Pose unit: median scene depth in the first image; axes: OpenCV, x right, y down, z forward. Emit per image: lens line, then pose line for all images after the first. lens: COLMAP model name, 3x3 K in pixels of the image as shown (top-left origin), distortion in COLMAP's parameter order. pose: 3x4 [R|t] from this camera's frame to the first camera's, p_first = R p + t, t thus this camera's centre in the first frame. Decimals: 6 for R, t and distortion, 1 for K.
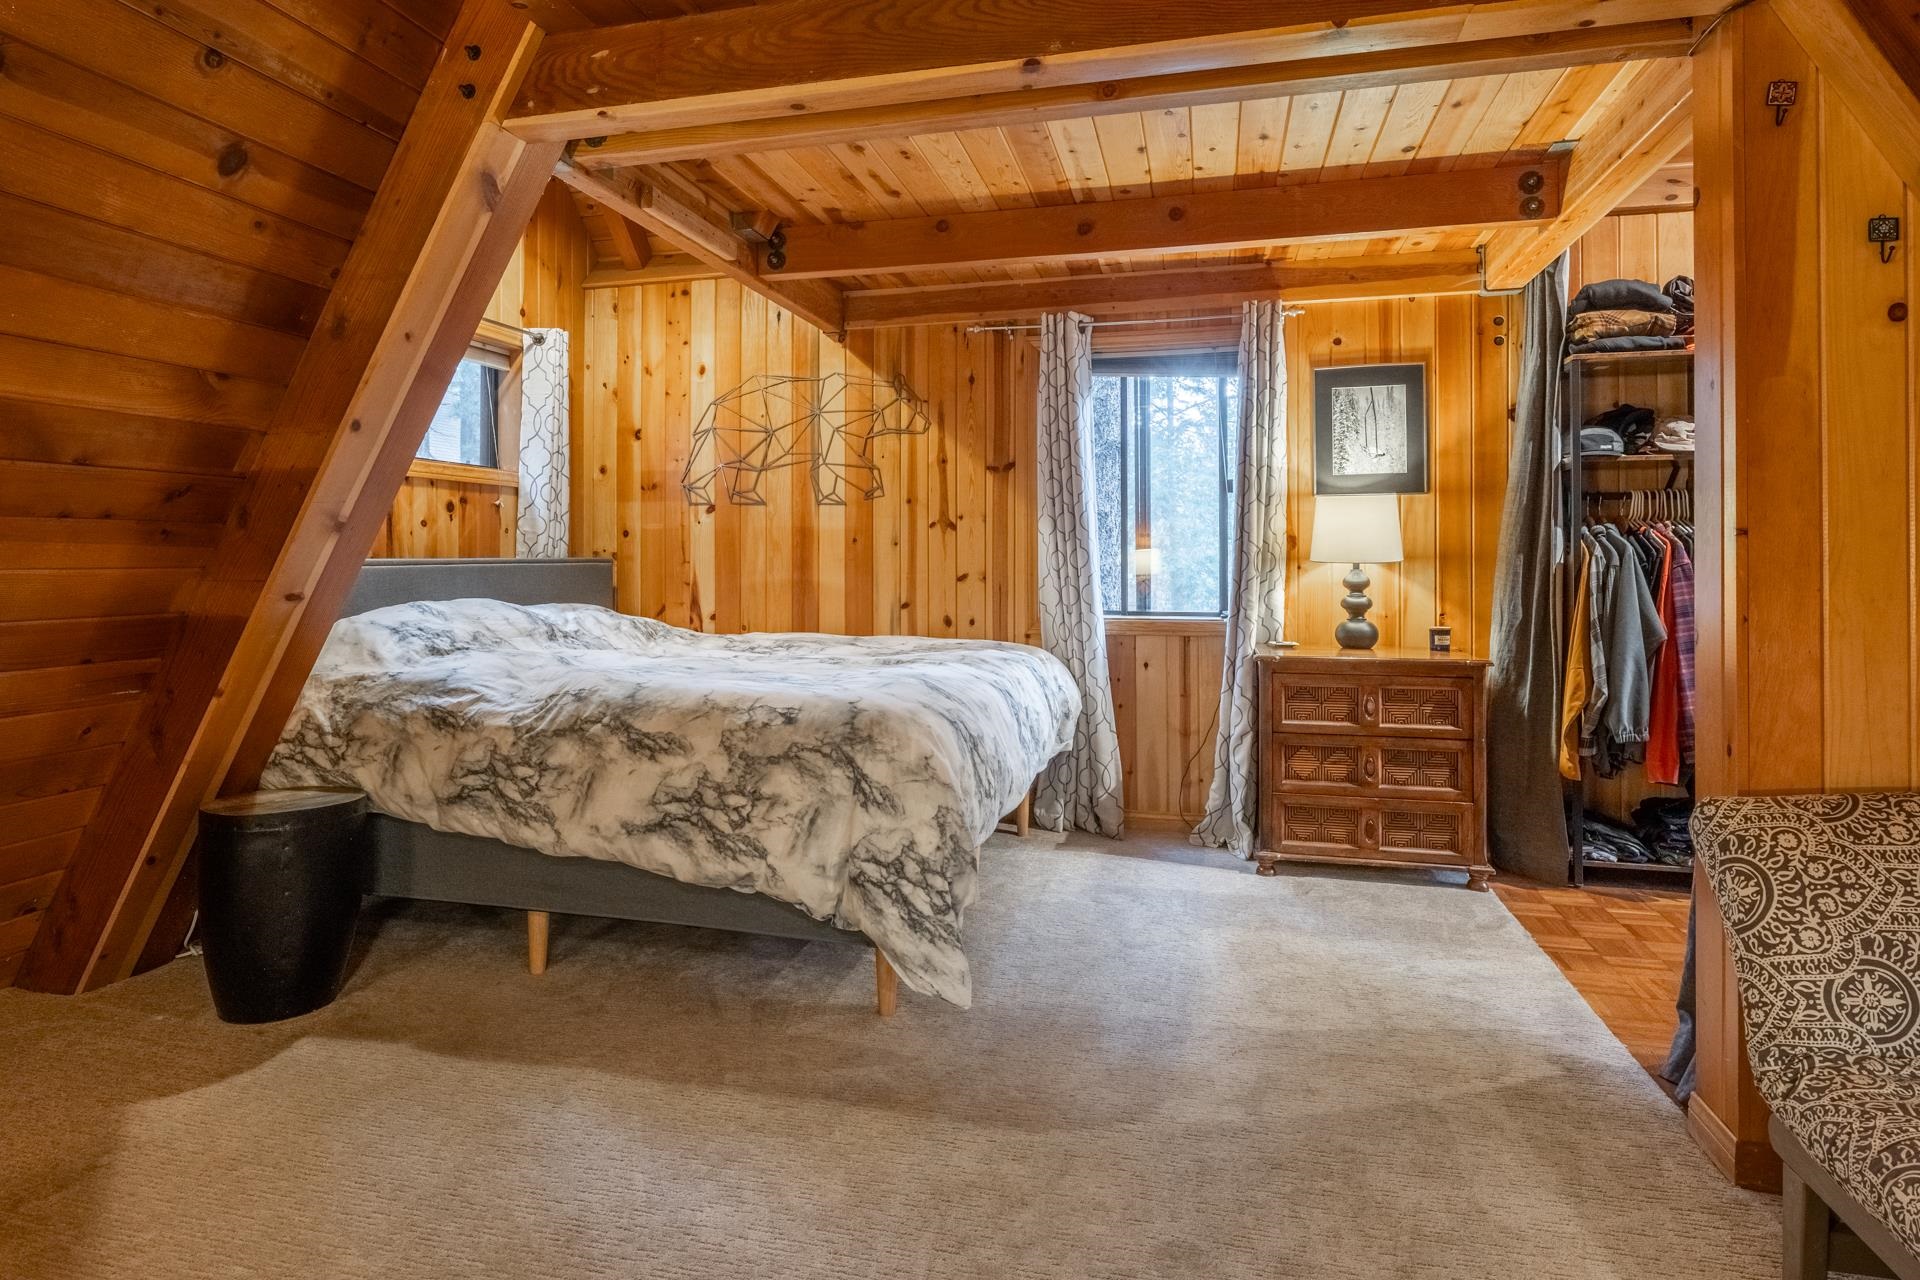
lens RADIAL K [[1020.7, 0, 941.9], [0, 1020.7, 547.2], [0, 0, 1]] dist [-0.001501, 0.000768]
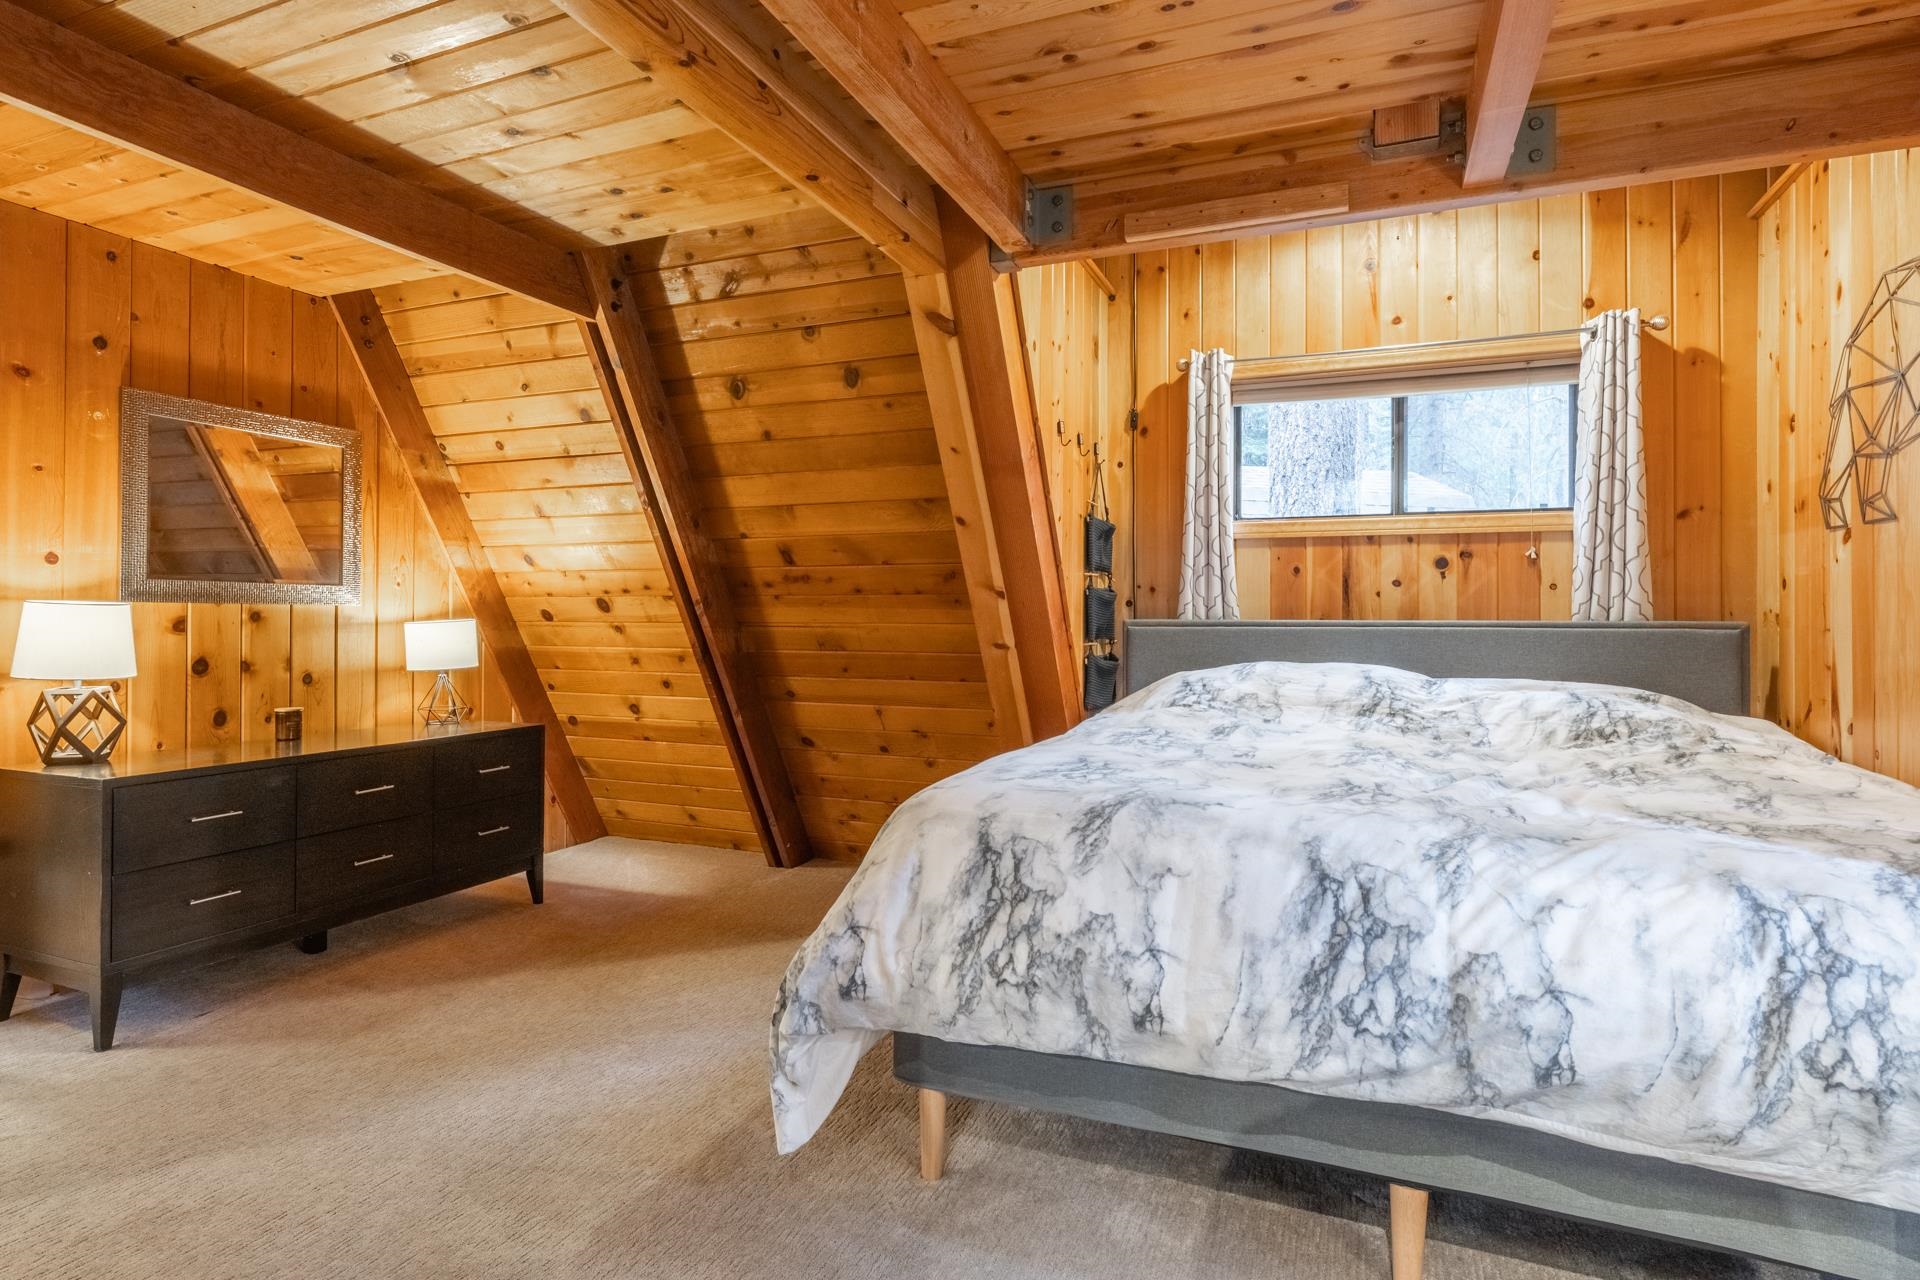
lens RADIAL K [[1020.7, 0, 954.0], [0, 1020.7, 622.4], [0, 0, 1]] dist [-0.001501, 0.000768]
pose [[-0.127867, 0.005025, -0.991779, 0.465704], [0.005140, 0.999977, 0.004404, 0.006561], [0.991778, -0.004535, -0.127890, 0.689637]]
